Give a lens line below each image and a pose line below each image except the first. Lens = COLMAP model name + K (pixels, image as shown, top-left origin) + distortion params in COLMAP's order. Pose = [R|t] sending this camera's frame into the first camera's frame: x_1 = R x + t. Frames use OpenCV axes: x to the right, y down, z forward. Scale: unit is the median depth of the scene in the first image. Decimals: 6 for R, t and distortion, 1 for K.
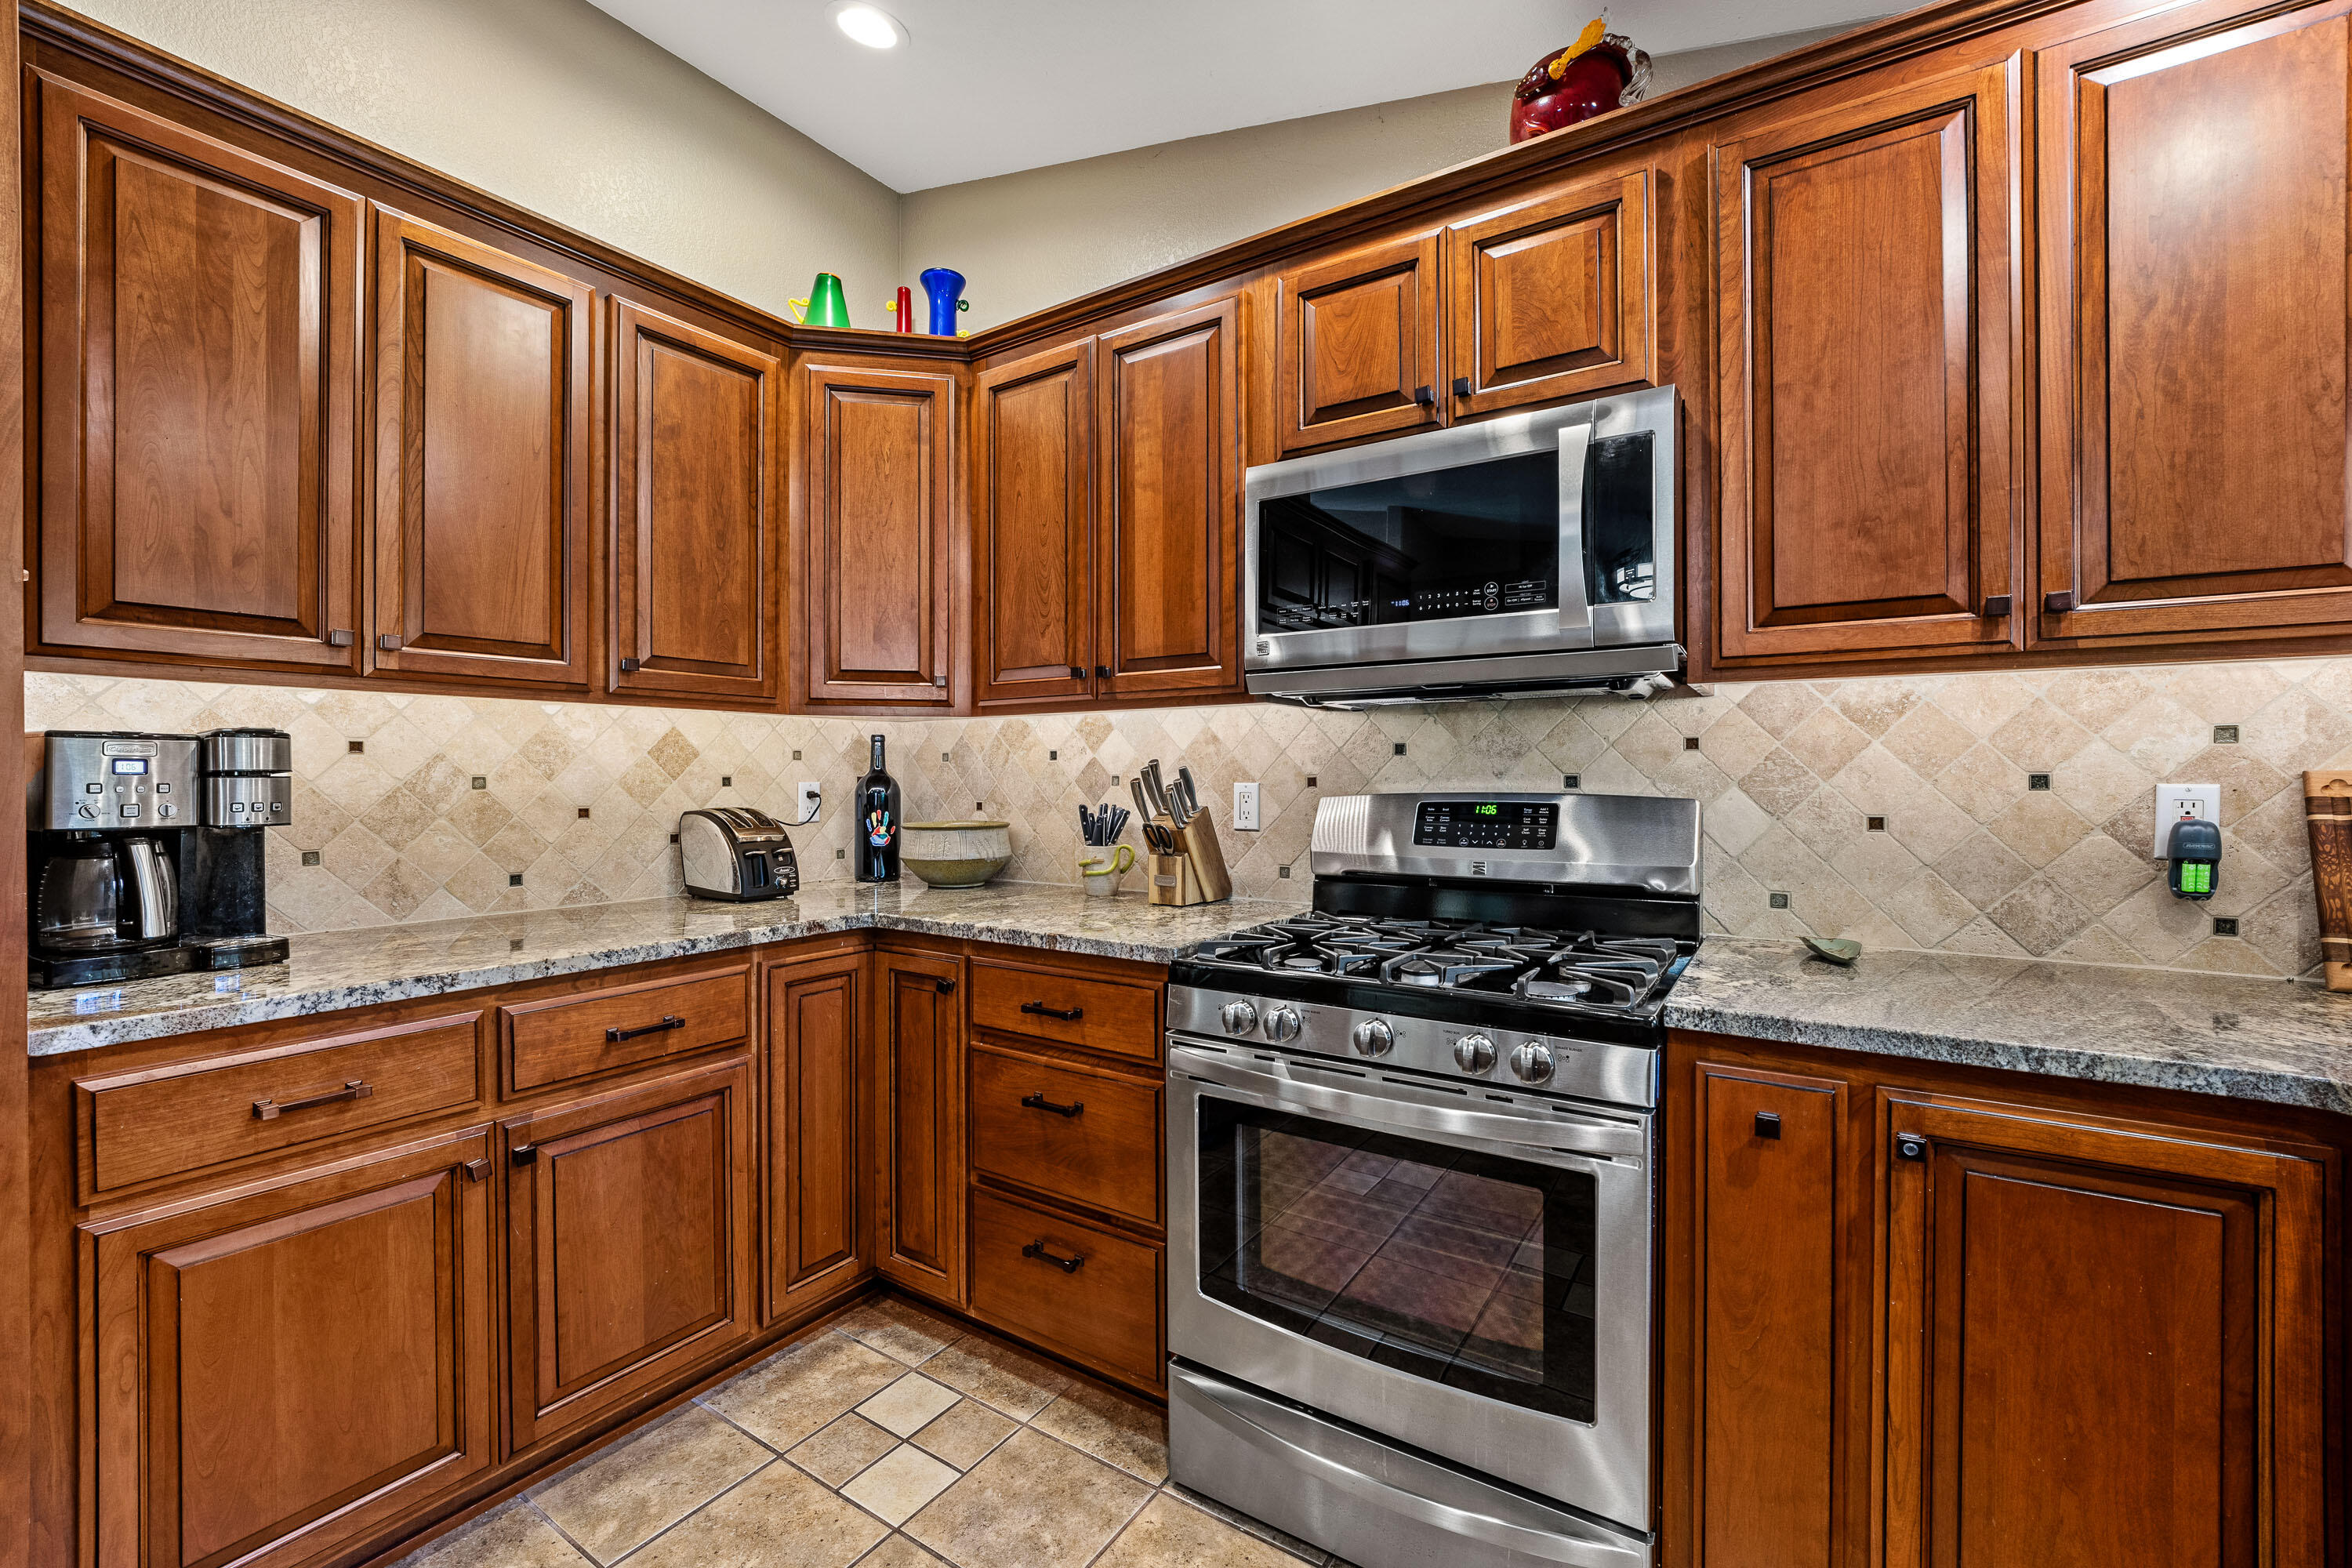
lens RADIAL K [[958.2, 0, 1183.0], [0, 958.2, 782.9], [0, 0, 1]] dist [-0.017955, 0.002975]
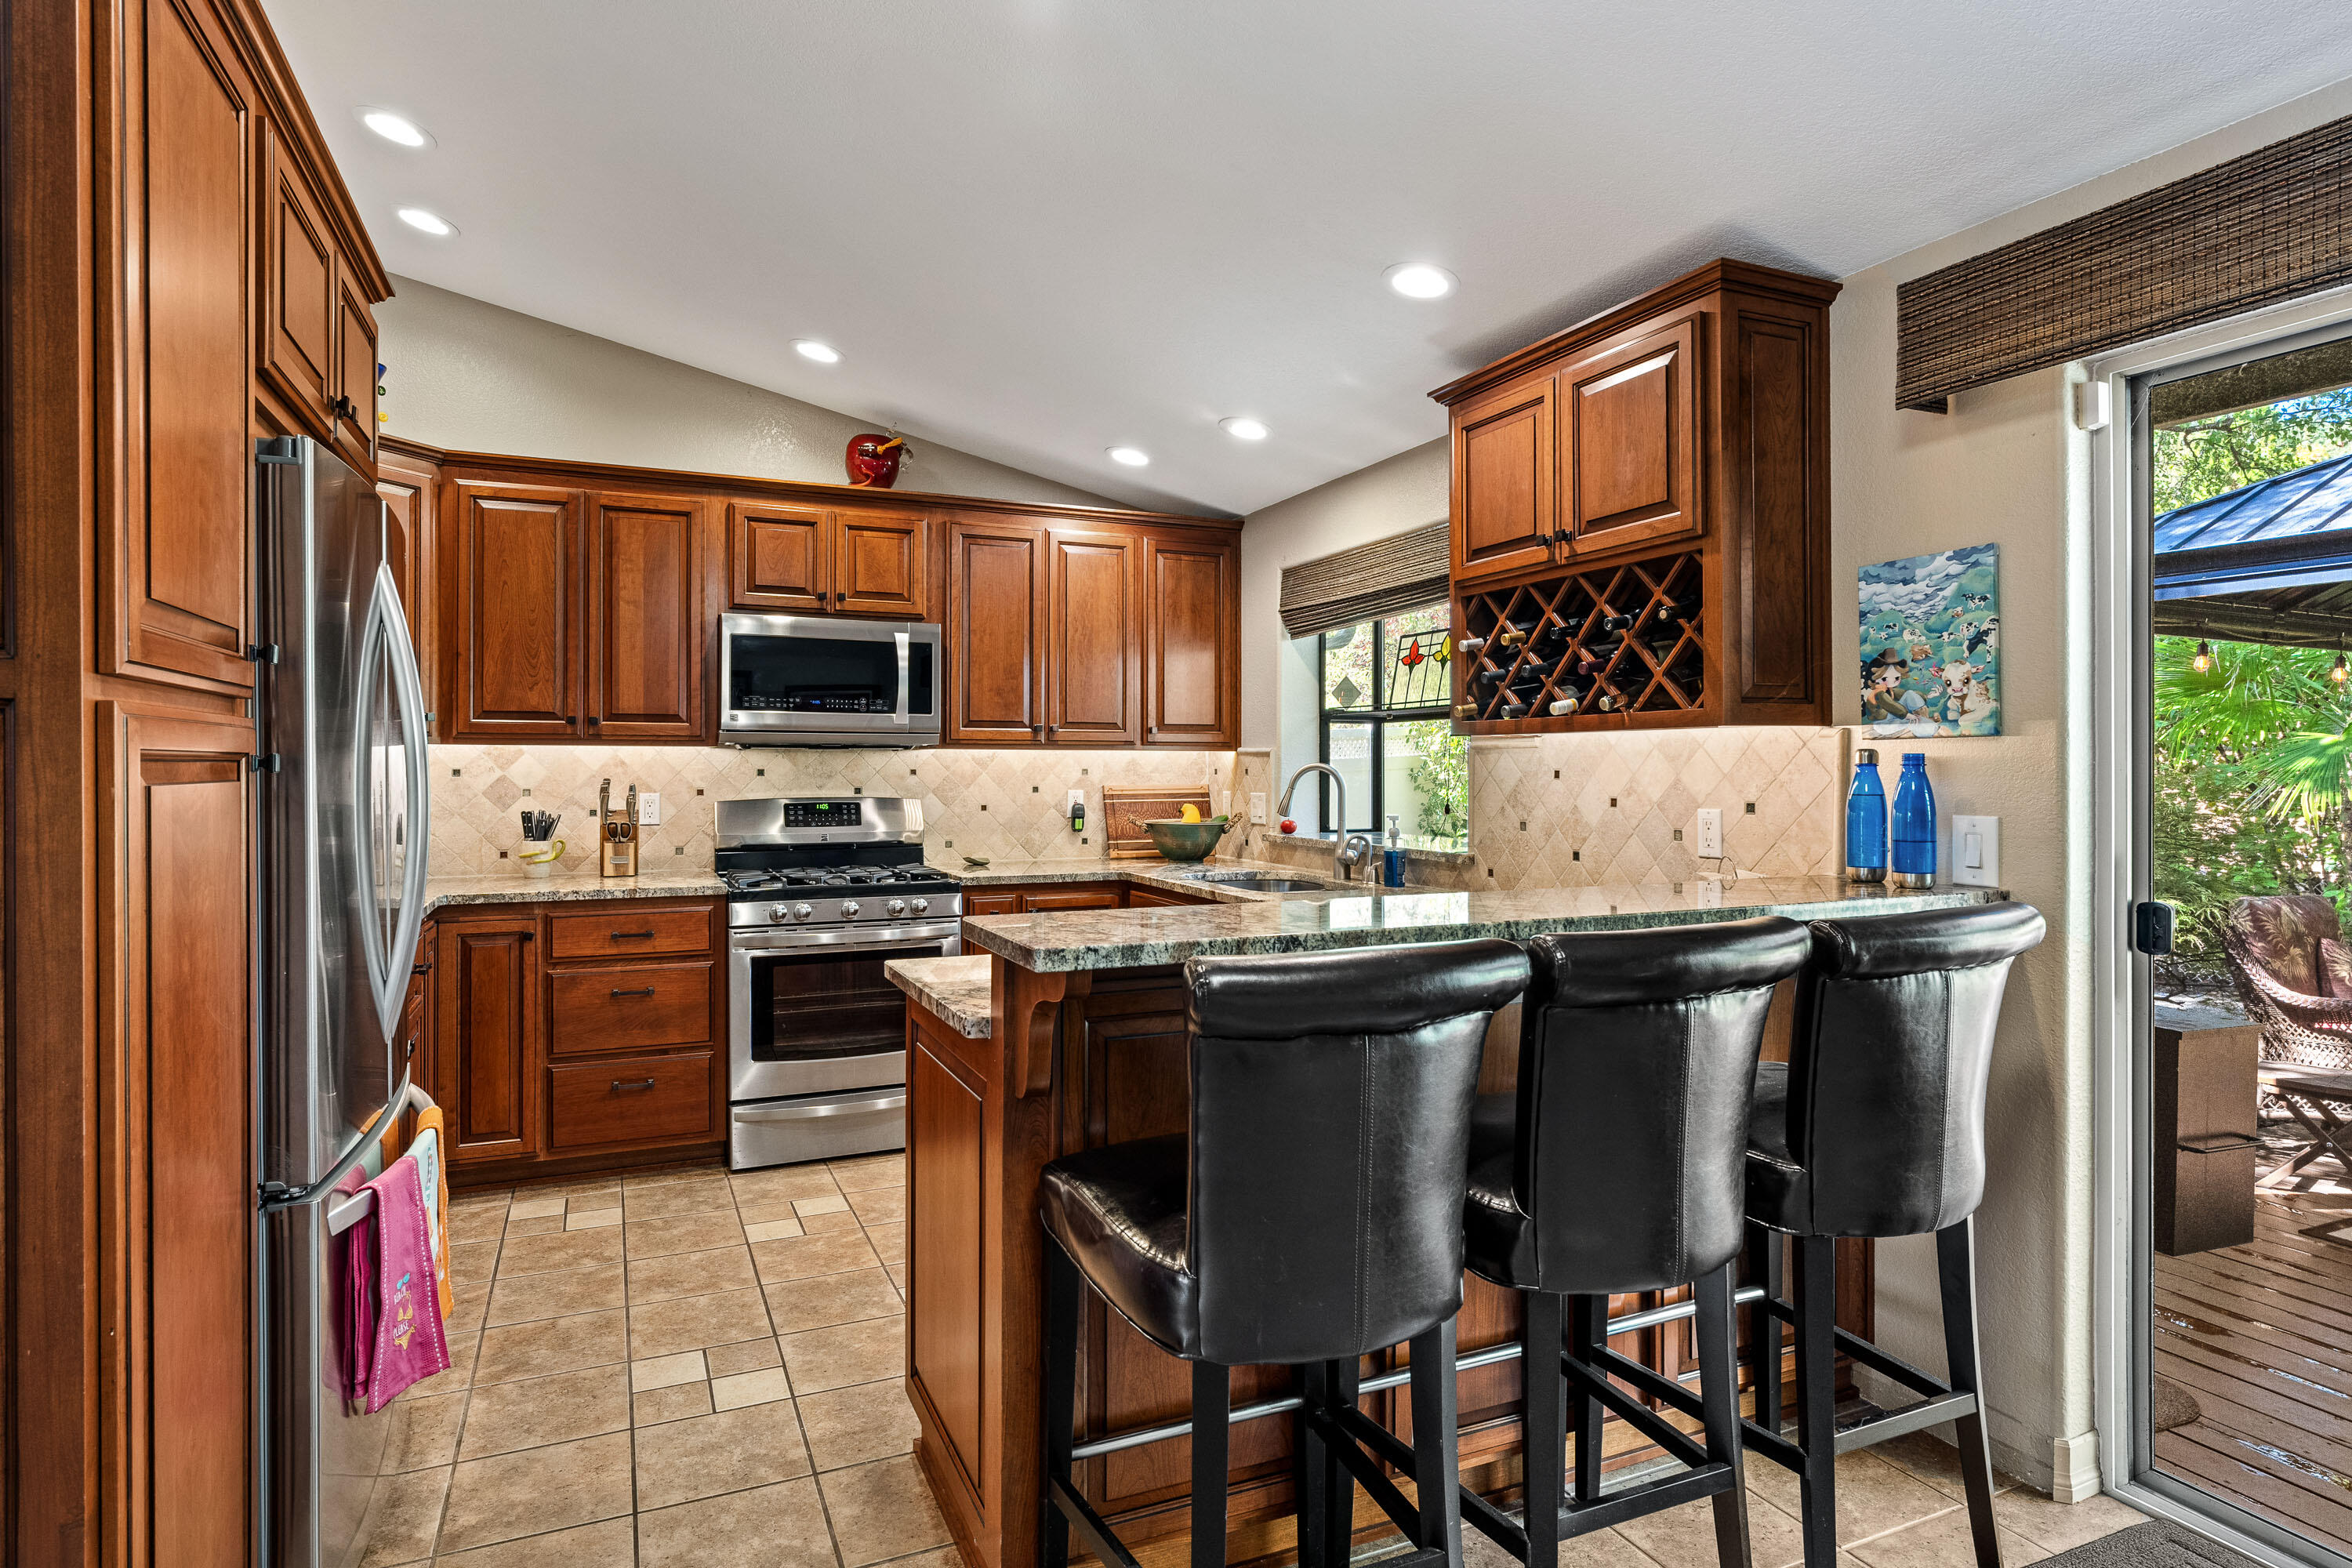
lens RADIAL K [[1277.8, 0, 1169.5], [0, 1277.8, 766.6], [0, 0, 1]] dist [-0.002903, 0.000266]
pose [[0.542934, 0.001667, 0.839774, -1.577123], [0.002505, 0.999990, -0.003604, -0.043777], [-0.839771, 0.004060, 0.542925, -1.031786]]
